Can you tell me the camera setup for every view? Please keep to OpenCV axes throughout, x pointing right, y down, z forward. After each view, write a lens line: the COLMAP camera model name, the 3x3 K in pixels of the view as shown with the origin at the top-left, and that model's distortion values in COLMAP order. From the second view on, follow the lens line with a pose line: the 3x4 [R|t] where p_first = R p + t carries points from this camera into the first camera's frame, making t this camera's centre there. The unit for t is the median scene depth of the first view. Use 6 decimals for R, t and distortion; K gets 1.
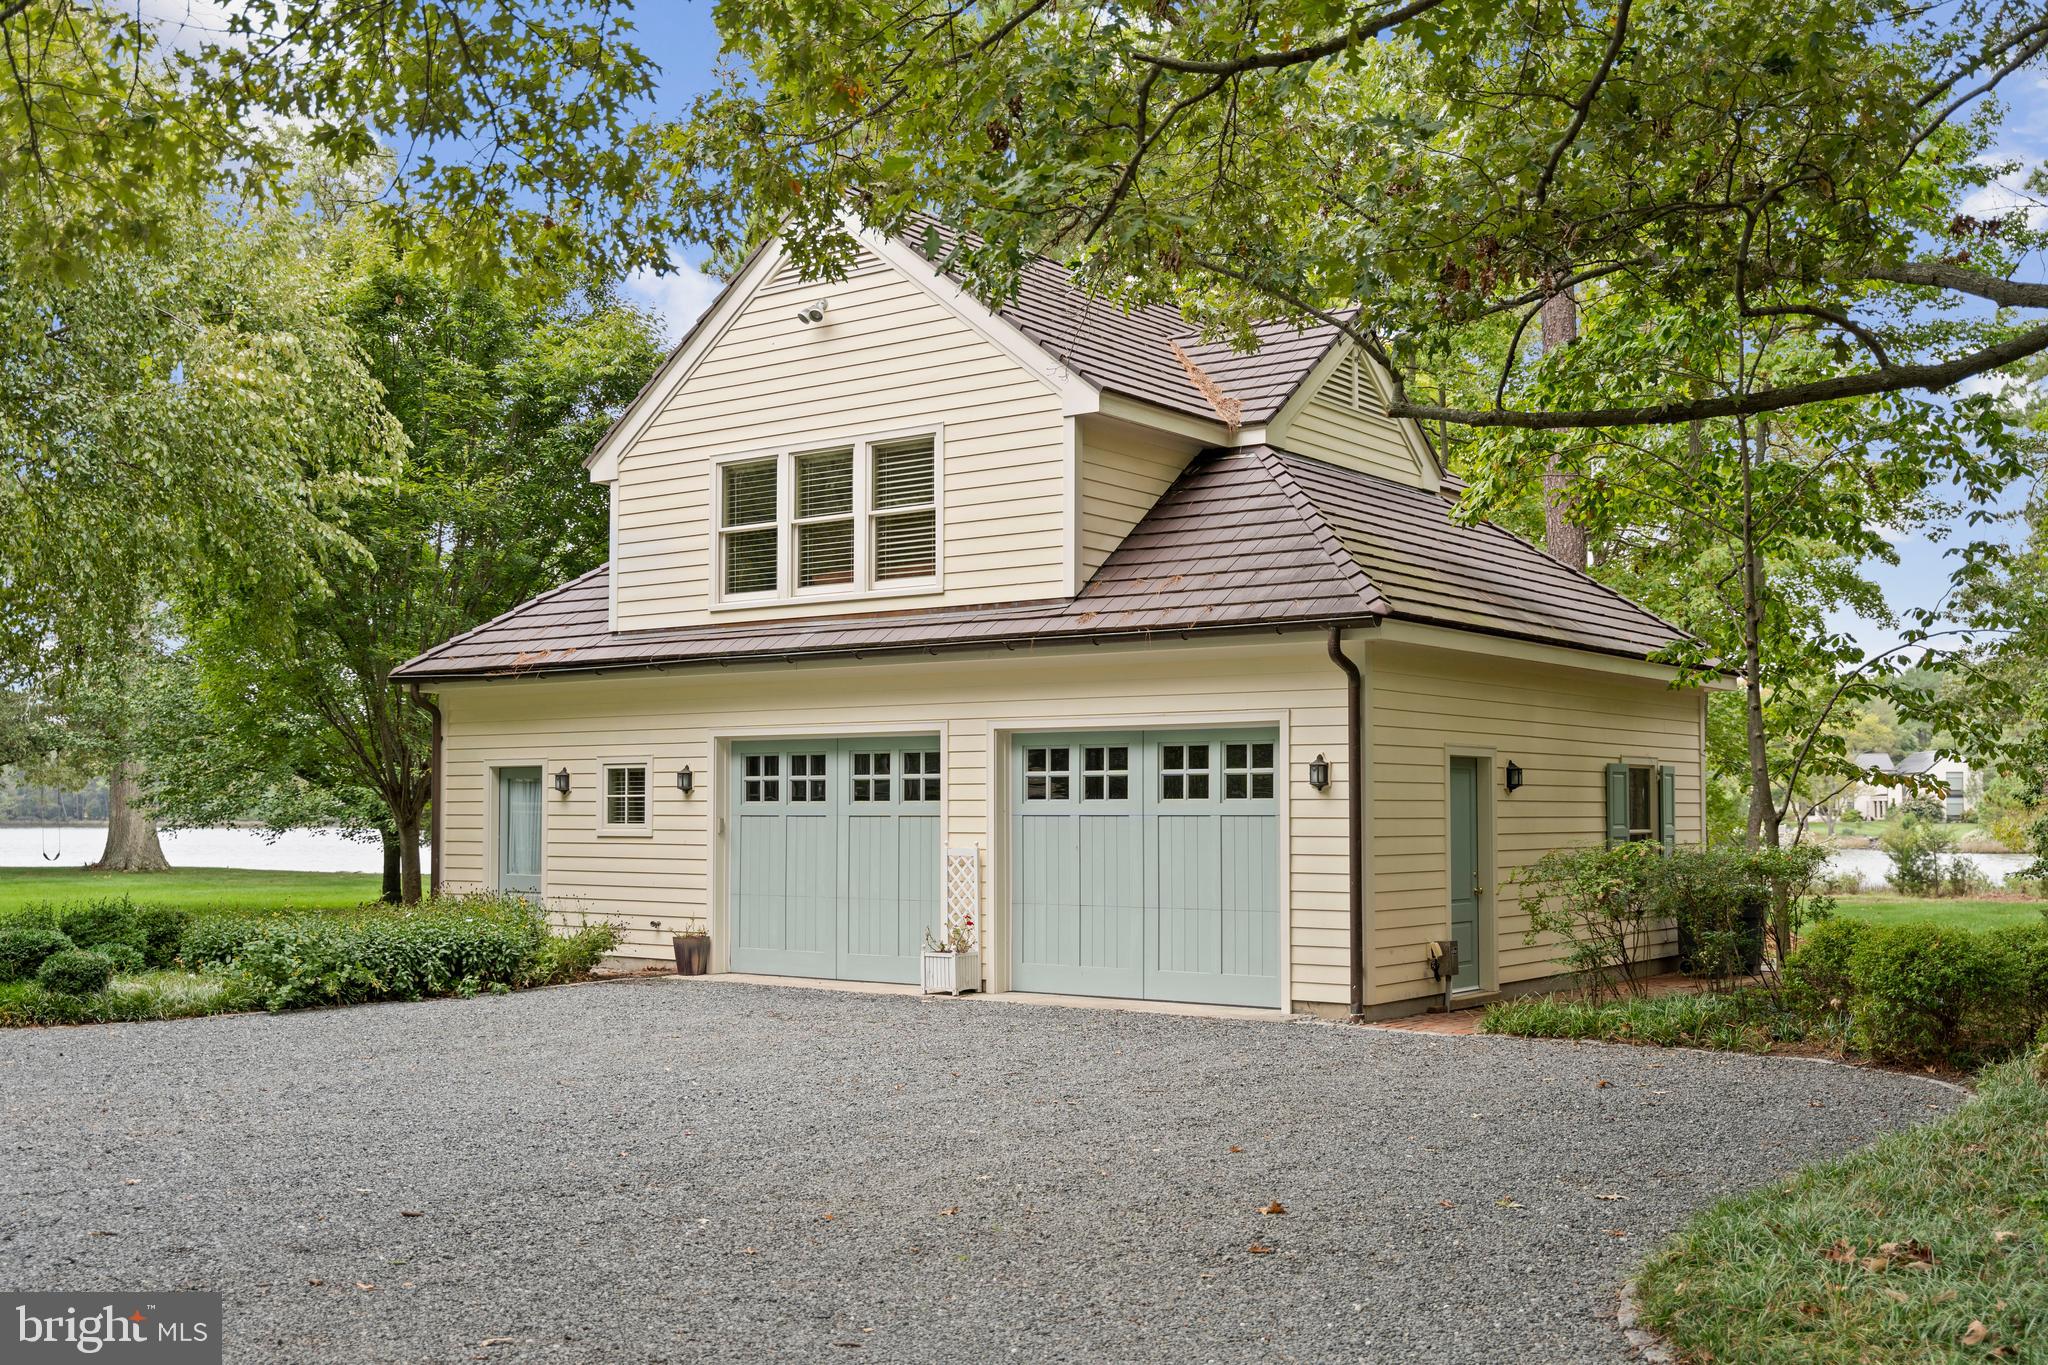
lens RADIAL K [[2079.8, 0, 1022.8], [0, 2079.8, 724.2], [0, 0, 1]] dist [0.007631, 0.012501]
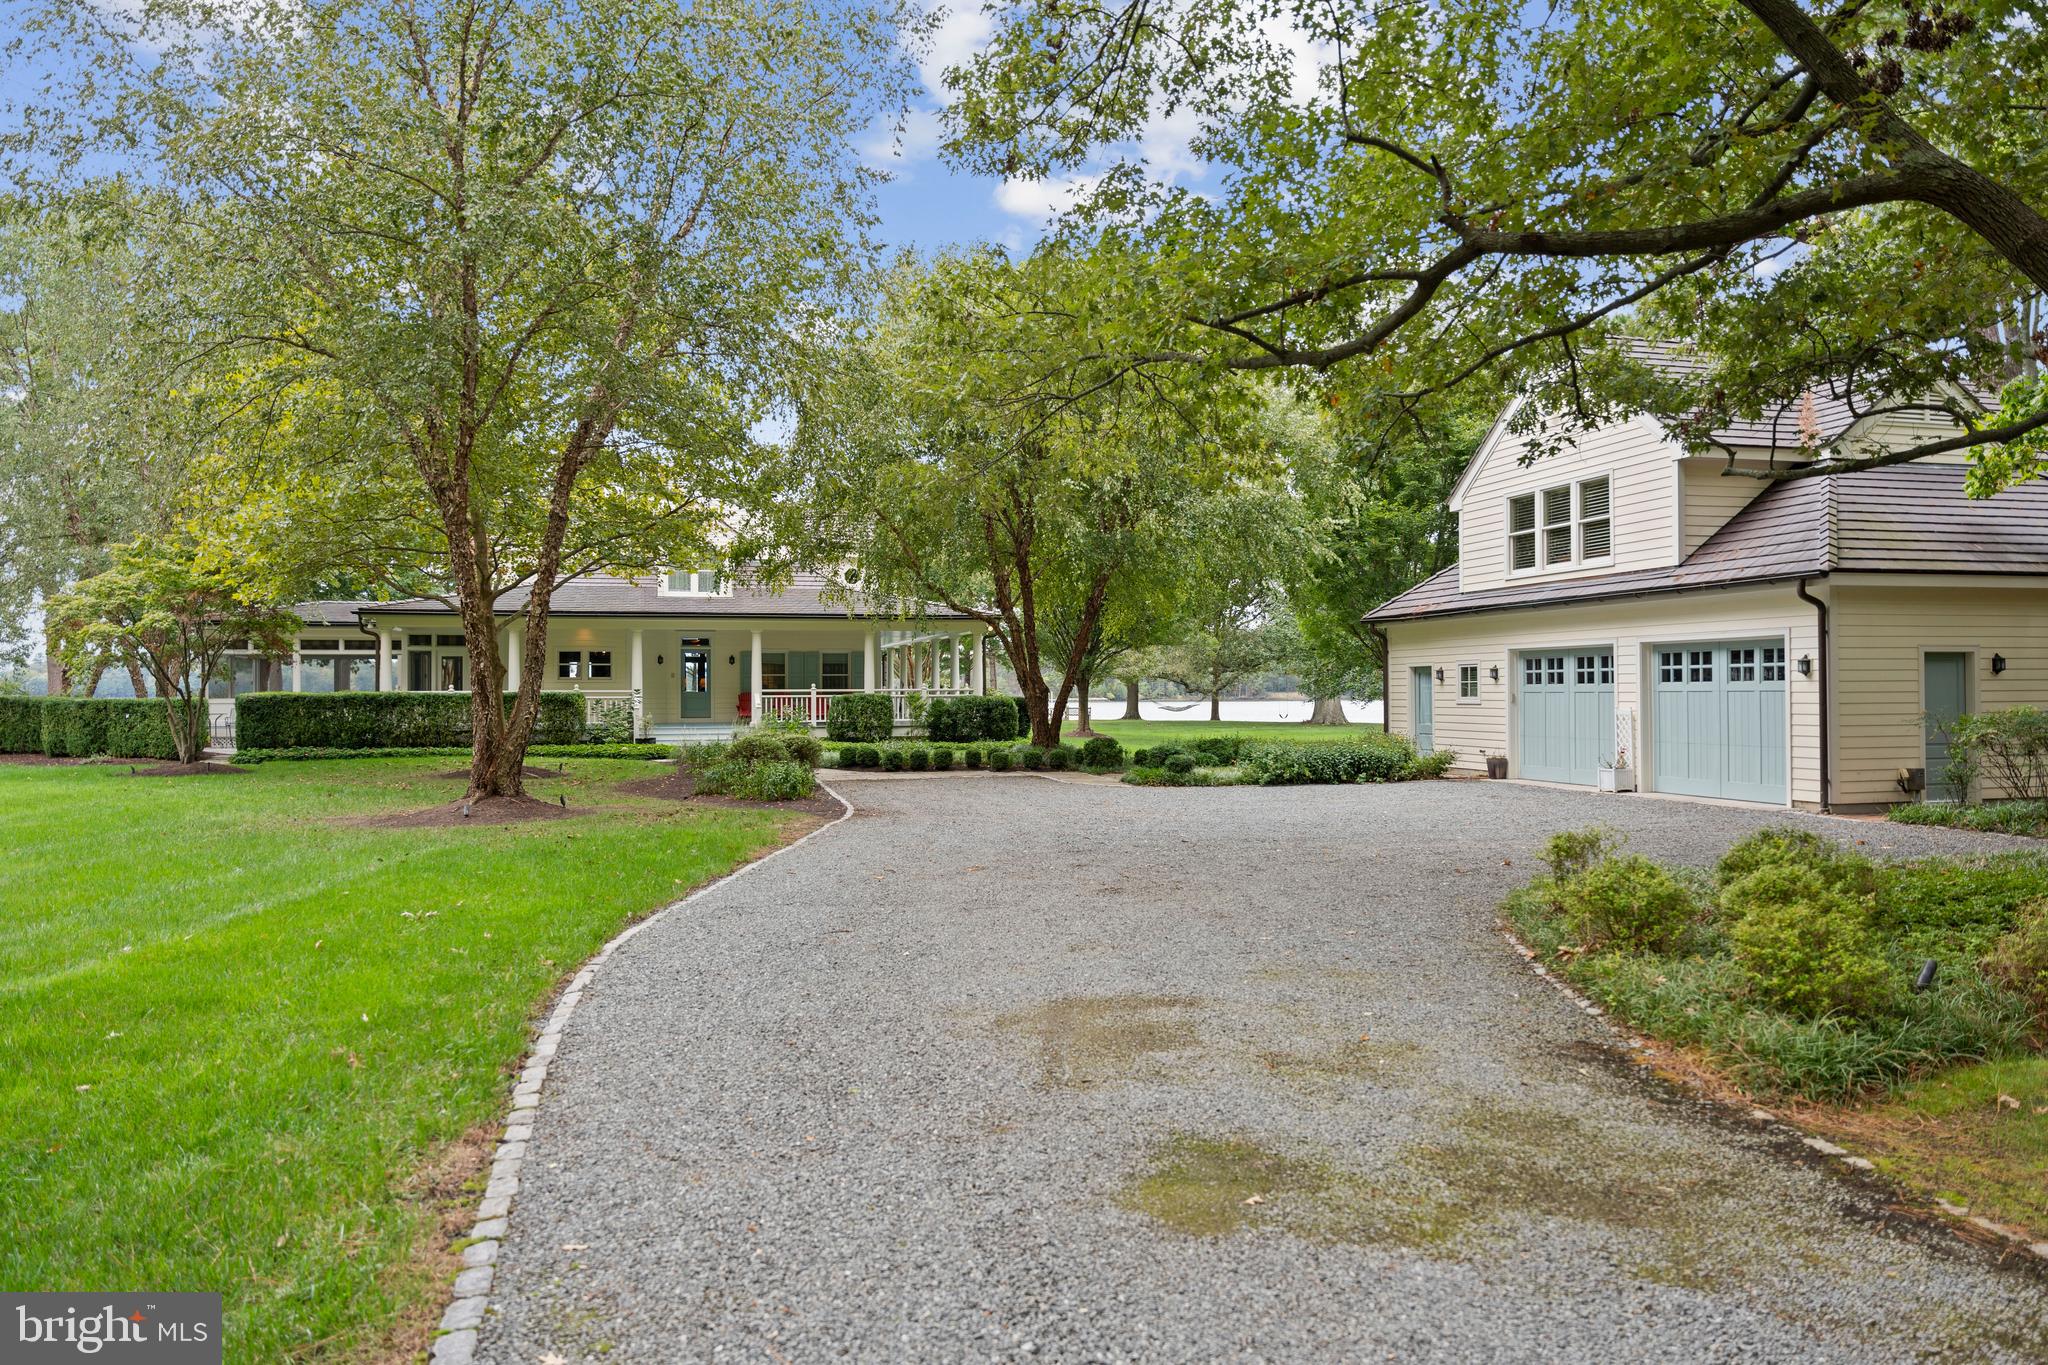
lens RADIAL K [[1436.8, 0, 1024.0], [0, 1436.8, 682.5], [0, 0, 1]] dist [0.001647, -0.000145]
pose [[0.777788, -0.009457, -0.628455, 0.333626], [0.032918, 0.999127, 0.025705, -0.011629], [0.627664, -0.040680, 0.777421, -0.260338]]
